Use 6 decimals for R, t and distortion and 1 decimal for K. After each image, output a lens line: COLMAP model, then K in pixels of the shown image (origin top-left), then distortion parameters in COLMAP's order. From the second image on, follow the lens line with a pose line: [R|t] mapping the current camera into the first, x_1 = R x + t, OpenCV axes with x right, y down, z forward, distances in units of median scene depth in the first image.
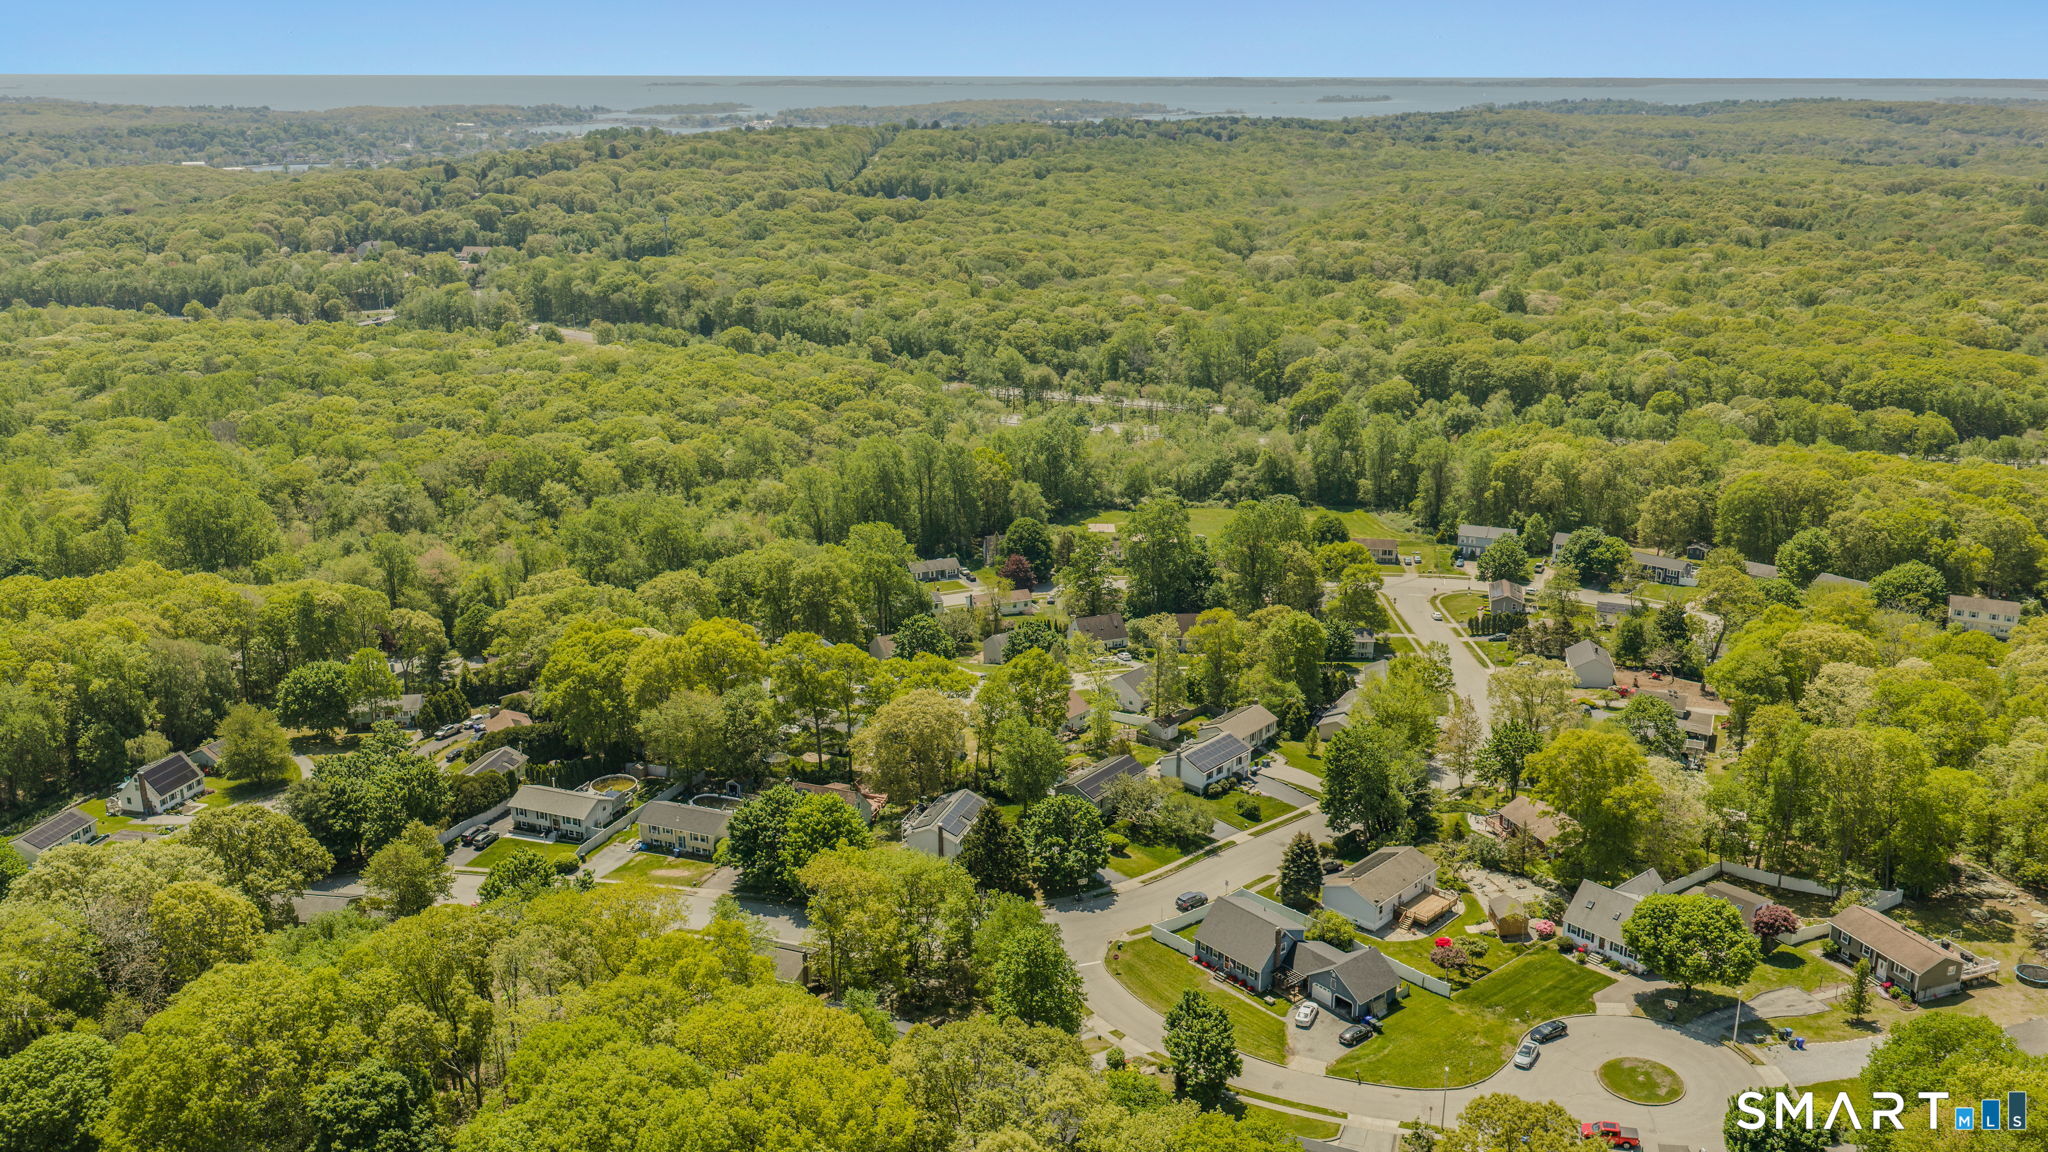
lens RADIAL K [[1694.5, 0, 1024.0], [0, 1694.5, 576.0], [0, 0, 1]] dist [0.037924, -0.078942]
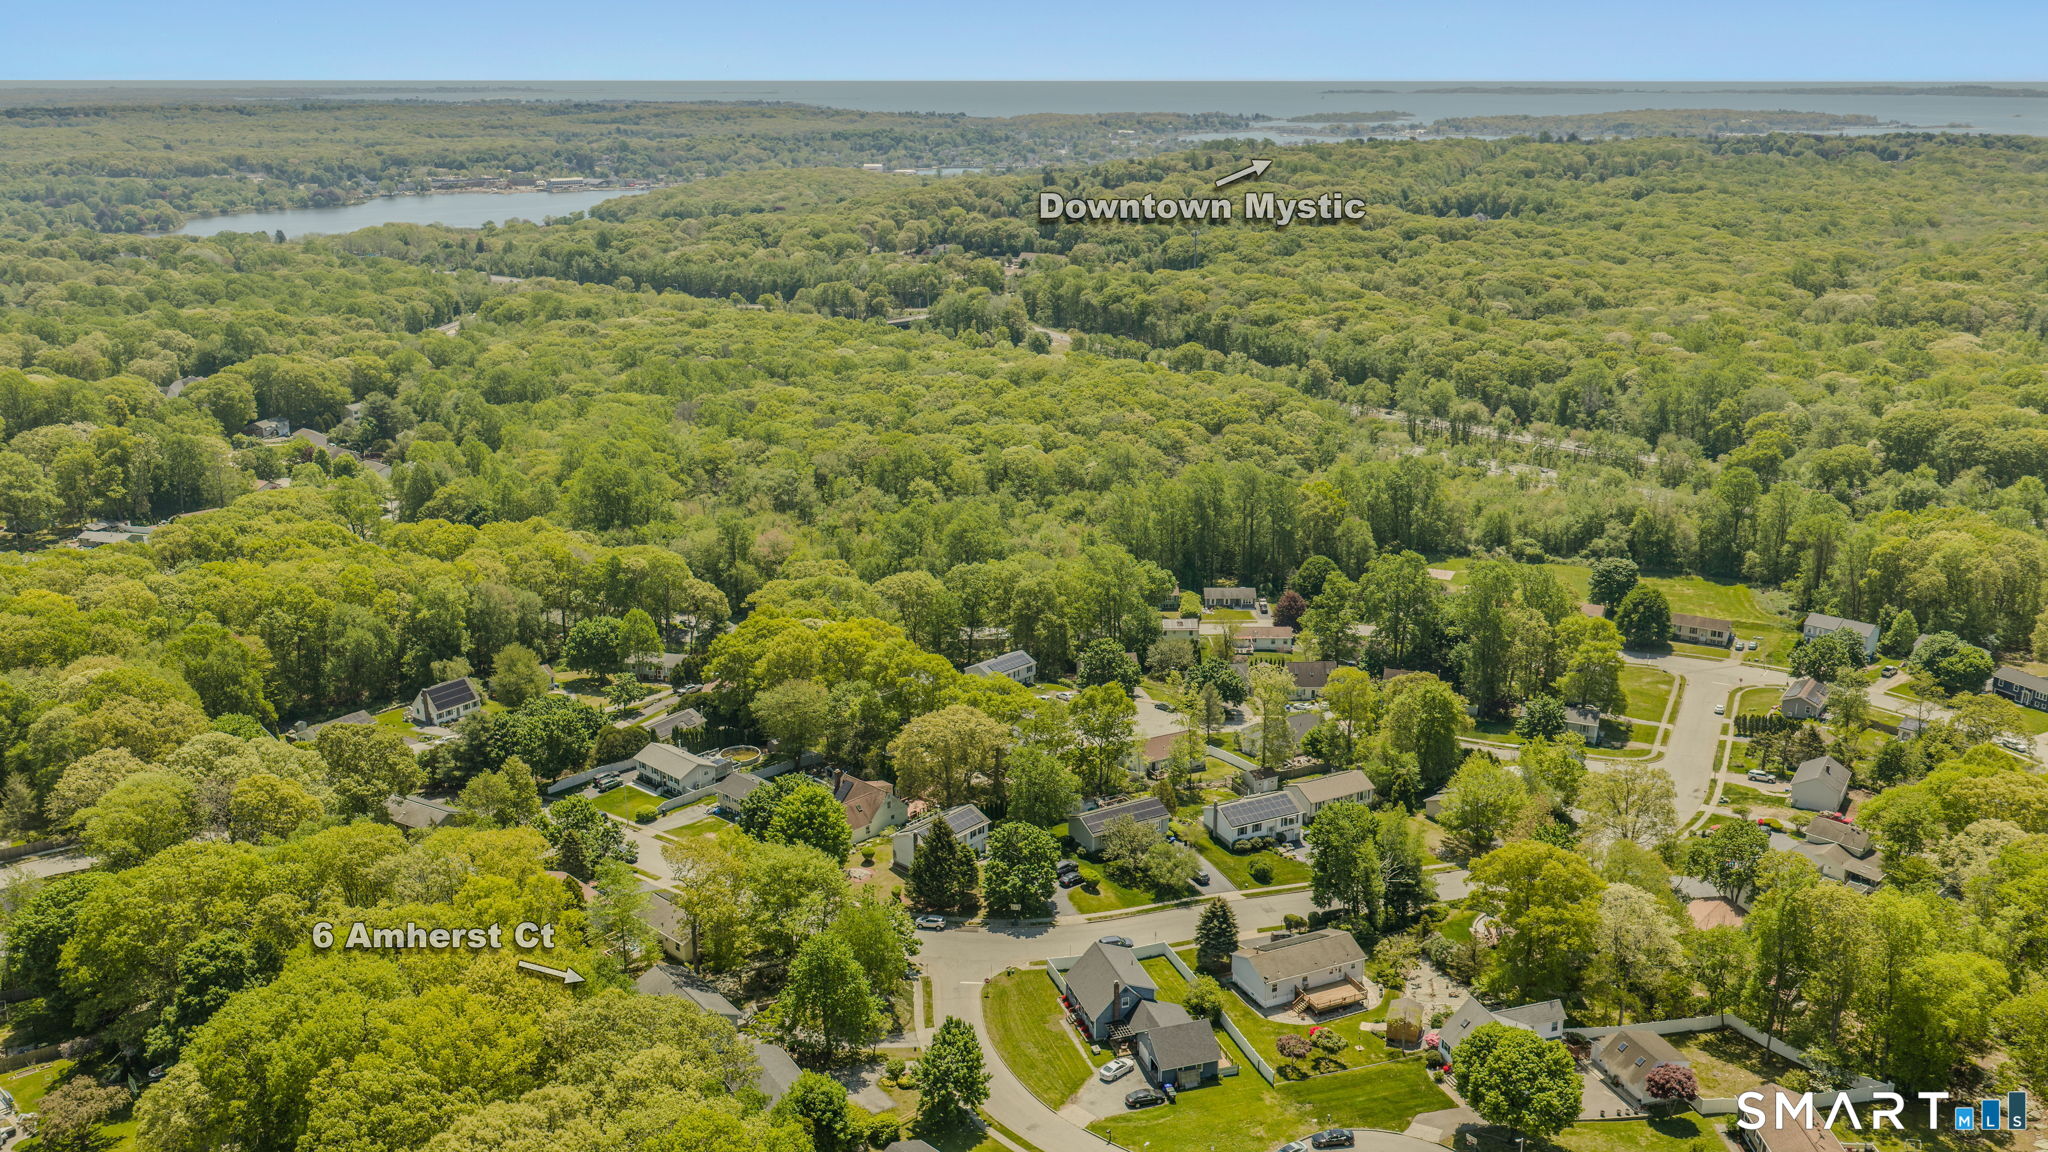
lens RADIAL K [[1694.5, 0, 1024.0], [0, 1694.5, 576.0], [0, 0, 1]] dist [0.037924, -0.078942]
pose [[0.925801, 0.106255, -0.362769, 0.171369], [-0.107428, 0.994067, 0.017002, -0.017604], [0.362424, 0.023231, 0.931724, 0.010527]]
